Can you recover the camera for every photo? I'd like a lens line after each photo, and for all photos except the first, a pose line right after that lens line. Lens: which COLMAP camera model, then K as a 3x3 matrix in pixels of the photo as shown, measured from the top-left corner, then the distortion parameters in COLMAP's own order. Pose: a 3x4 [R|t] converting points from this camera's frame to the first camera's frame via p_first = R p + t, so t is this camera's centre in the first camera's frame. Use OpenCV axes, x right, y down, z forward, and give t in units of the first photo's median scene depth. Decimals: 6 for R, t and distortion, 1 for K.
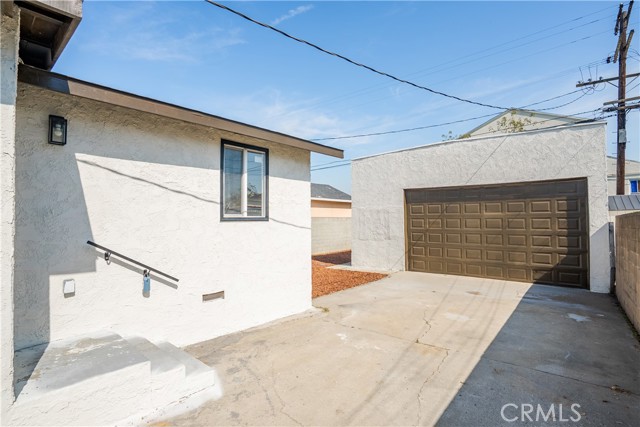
lens RADIAL K [[286.8, 0, 319.0], [0, 286.8, 206.9], [0, 0, 1]] dist [-0.023837, 0.002049]
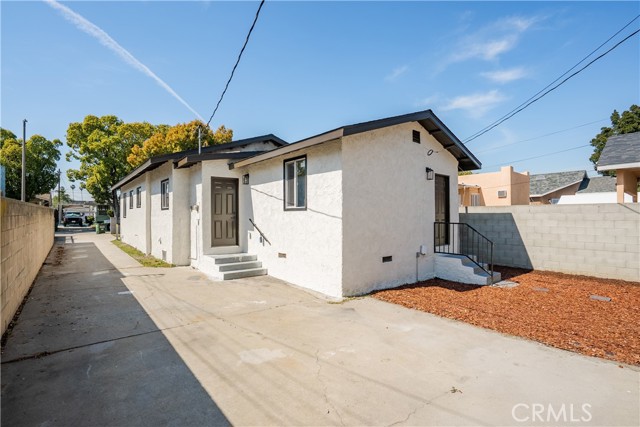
lens RADIAL K [[286.8, 0, 322.3], [0, 286.8, 214.8], [0, 0, 1]] dist [-0.023837, 0.002049]
pose [[-0.107278, 0.009232, -0.994186, 1.243810], [0.050021, 0.998741, 0.003877, 0.076276], [0.992970, -0.049314, -0.107604, 1.367077]]
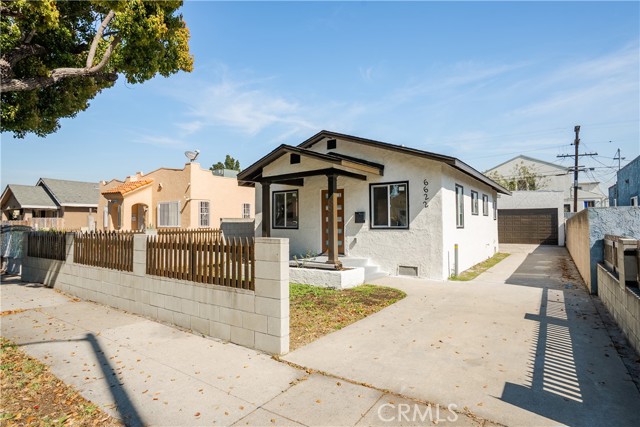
lens RADIAL K [[349.3, 0, 321.1], [0, 349.3, 218.2], [0, 0, 1]] dist [0.006980, 0.000711]
pose [[0.989842, -0.005574, 0.142060, -1.059643], [0.002125, 0.999699, 0.024422, -0.083011], [-0.142153, -0.023872, 0.989557, -1.213064]]
